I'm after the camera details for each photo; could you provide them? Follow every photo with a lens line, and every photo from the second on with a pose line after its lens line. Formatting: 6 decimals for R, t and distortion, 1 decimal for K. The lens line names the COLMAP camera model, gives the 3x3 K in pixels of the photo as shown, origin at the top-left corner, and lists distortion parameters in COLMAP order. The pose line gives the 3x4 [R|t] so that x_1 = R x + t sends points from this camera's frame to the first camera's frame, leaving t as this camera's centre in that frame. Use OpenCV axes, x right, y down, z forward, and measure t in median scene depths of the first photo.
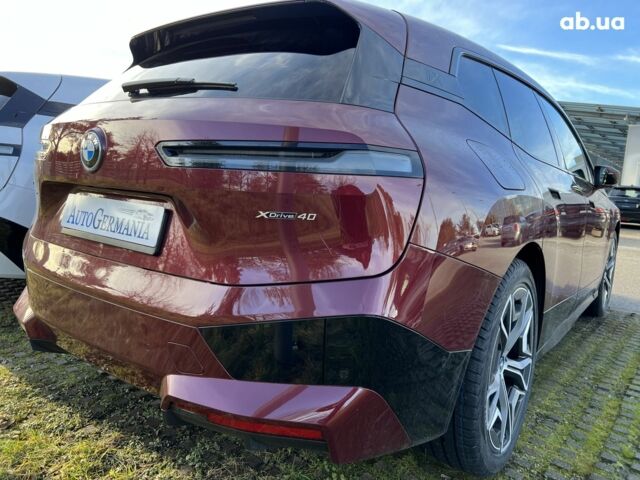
lens RADIAL K [[488.1, 0, 321.7], [0, 488.1, 241.6], [0, 0, 1]] dist [0.071455, -0.081324]
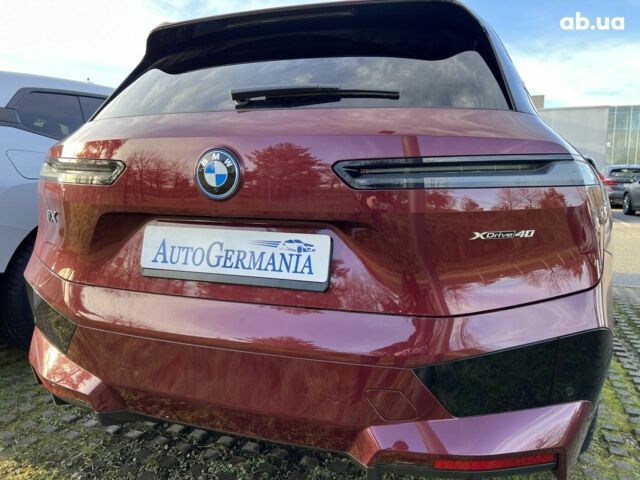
lens RADIAL K [[488.1, 0, 319.6], [0, 488.1, 239.4], [0, 0, 1]] dist [0.071455, -0.081324]
pose [[0.949343, -0.095619, 0.299339, -0.563710], [0.090550, 0.995416, 0.030792, -0.085910], [-0.300911, -0.002127, 0.953650, 0.174680]]
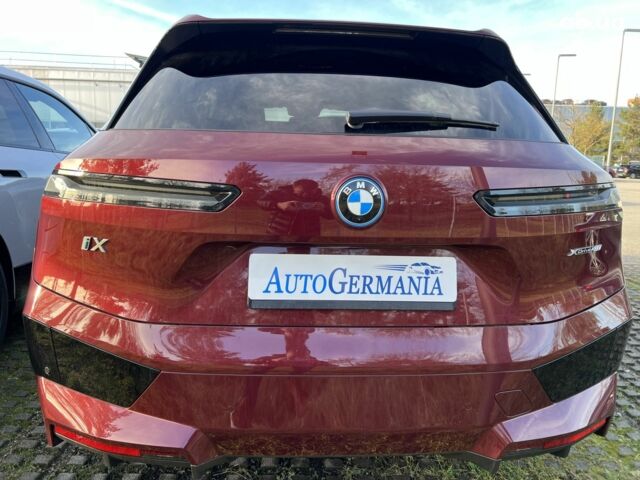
lens RADIAL K [[488.1, 0, 319.1], [0, 488.1, 235.9], [0, 0, 1]] dist [0.071455, -0.081324]
pose [[0.751918, -0.146578, 0.642755, -1.044977], [0.099101, 0.989022, 0.109610, -0.224300], [-0.651765, -0.018720, 0.758190, 0.438393]]
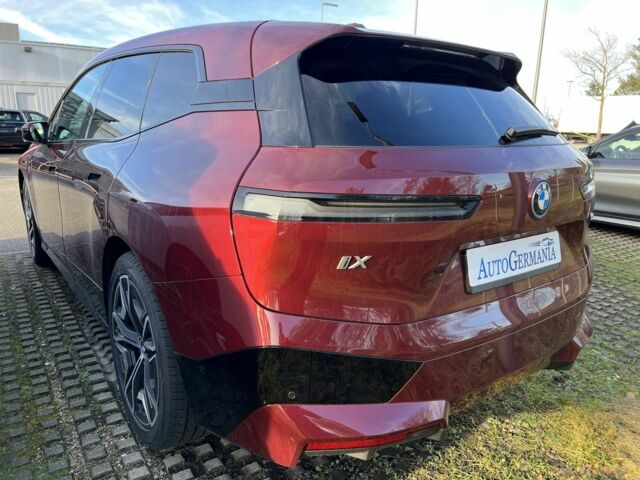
lens RADIAL K [[488.1, 0, 318.9], [0, 488.1, 245.0], [0, 0, 1]] dist [0.071455, -0.081324]
pose [[0.278300, -0.288274, 0.916214, -1.618131], [0.112646, 0.957111, 0.266925, -0.431253], [-0.953866, 0.028922, 0.298836, 1.148516]]
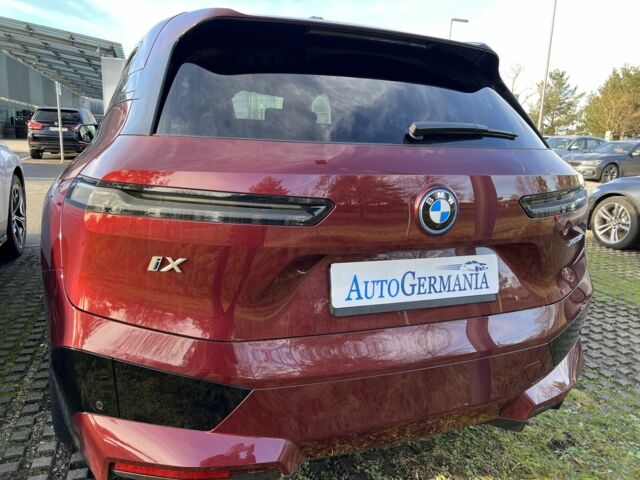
lens RADIAL K [[488.1, 0, 318.5], [0, 488.1, 239.8], [0, 0, 1]] dist [0.071455, -0.081324]
pose [[0.519781, -0.219484, 0.825624, -1.309344], [0.095787, 0.975312, 0.198974, -0.328074], [-0.848913, -0.024339, 0.527972, 0.724781]]
